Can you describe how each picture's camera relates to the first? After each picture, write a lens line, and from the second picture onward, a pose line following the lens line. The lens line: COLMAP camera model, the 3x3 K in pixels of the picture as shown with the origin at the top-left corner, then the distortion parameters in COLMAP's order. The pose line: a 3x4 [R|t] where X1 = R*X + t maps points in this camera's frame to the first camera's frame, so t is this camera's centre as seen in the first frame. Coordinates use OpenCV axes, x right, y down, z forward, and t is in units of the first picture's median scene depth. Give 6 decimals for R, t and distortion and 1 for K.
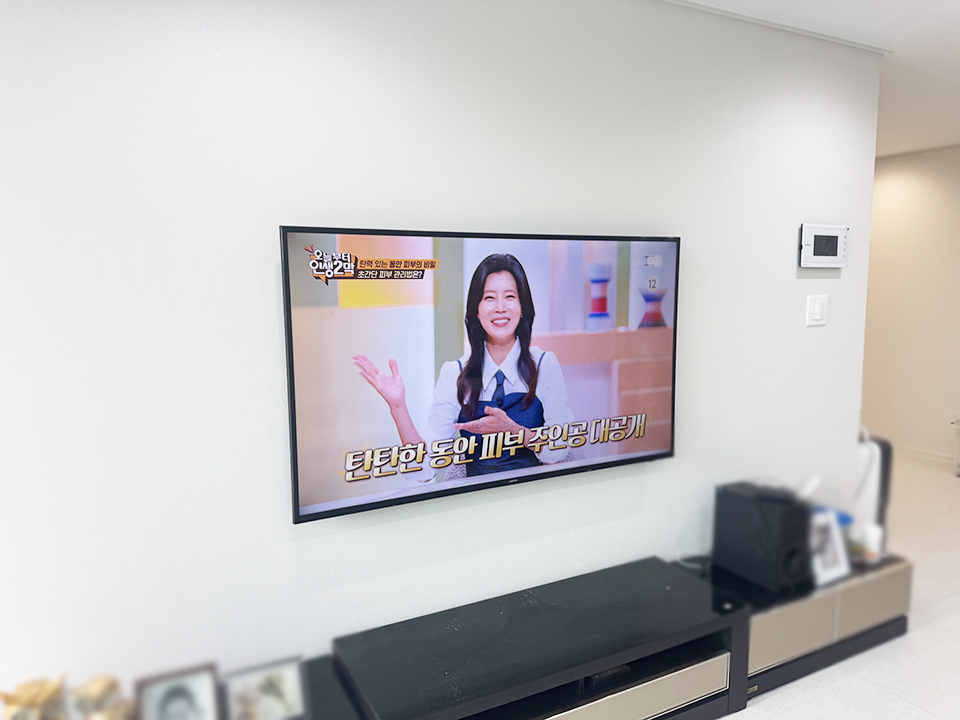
lens RADIAL K [[671.0, 0, 484.2], [0, 671.0, 356.1], [0, 0, 1]] dist [0.033672, -0.000618]
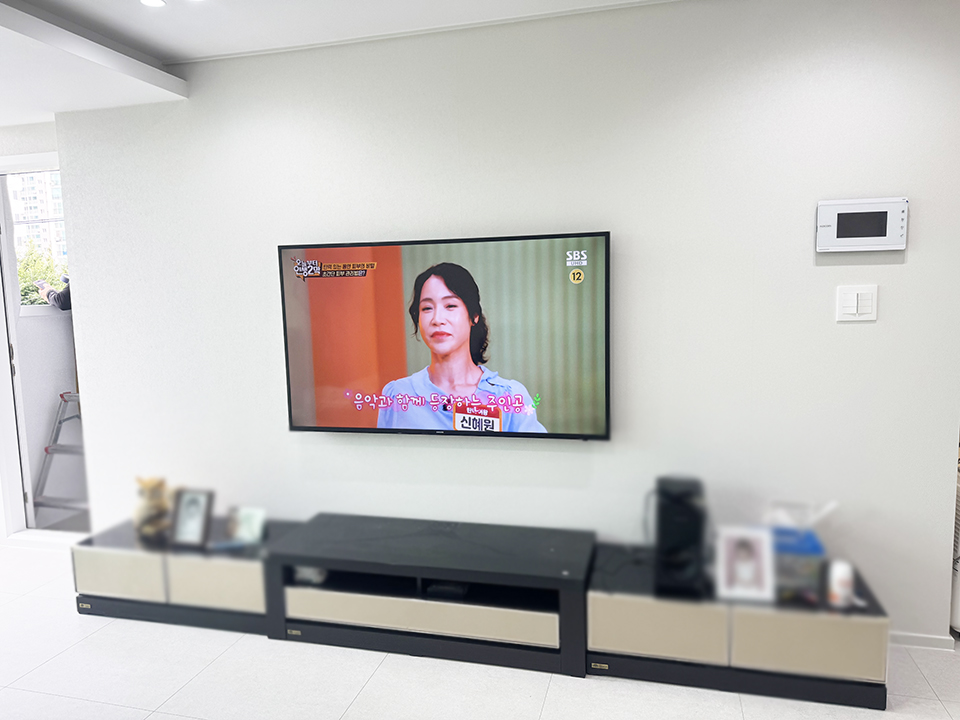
lens RADIAL K [[671.0, 0, 484.2], [0, 671.0, 356.1], [0, 0, 1]] dist [0.033672, -0.000618]
pose [[0.739775, 0.062183, -0.669975, 0.914677], [-0.056457, 0.997946, 0.030283, -0.003197], [0.670482, 0.015422, 0.741766, 0.101981]]
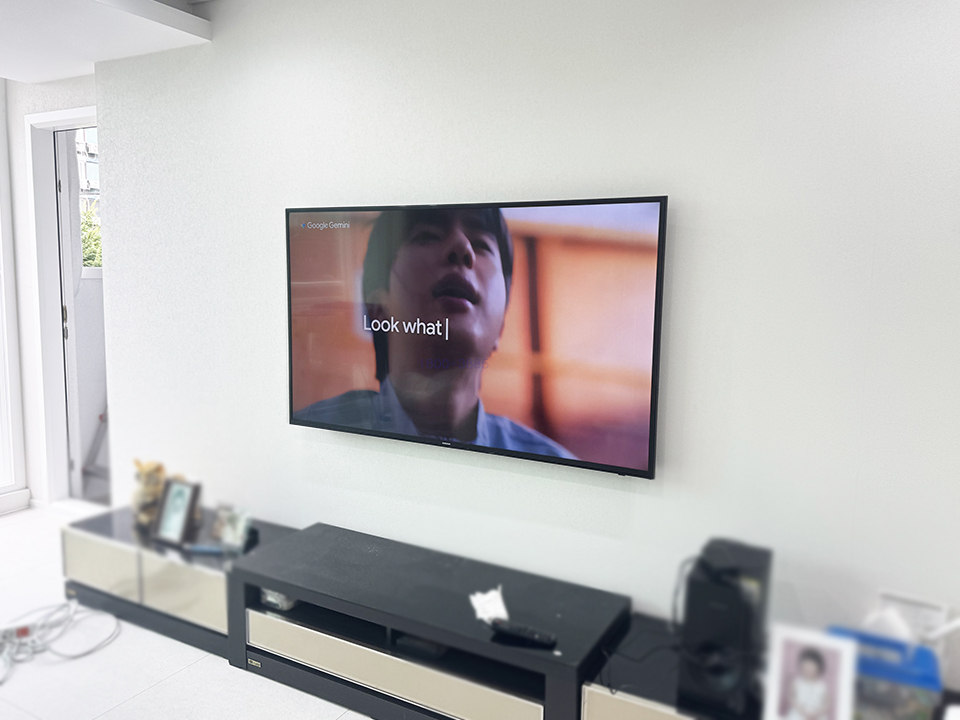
lens RADIAL K [[735.9, 0, 483.8], [0, 735.9, 345.4], [0, 0, 1]] dist [0.023772, -0.001441]
pose [[0.551602, 0.112985, -0.826420, 0.950644], [-0.109656, 0.992007, 0.062432, -0.040060], [0.826868, 0.056185, 0.559583, 0.388564]]
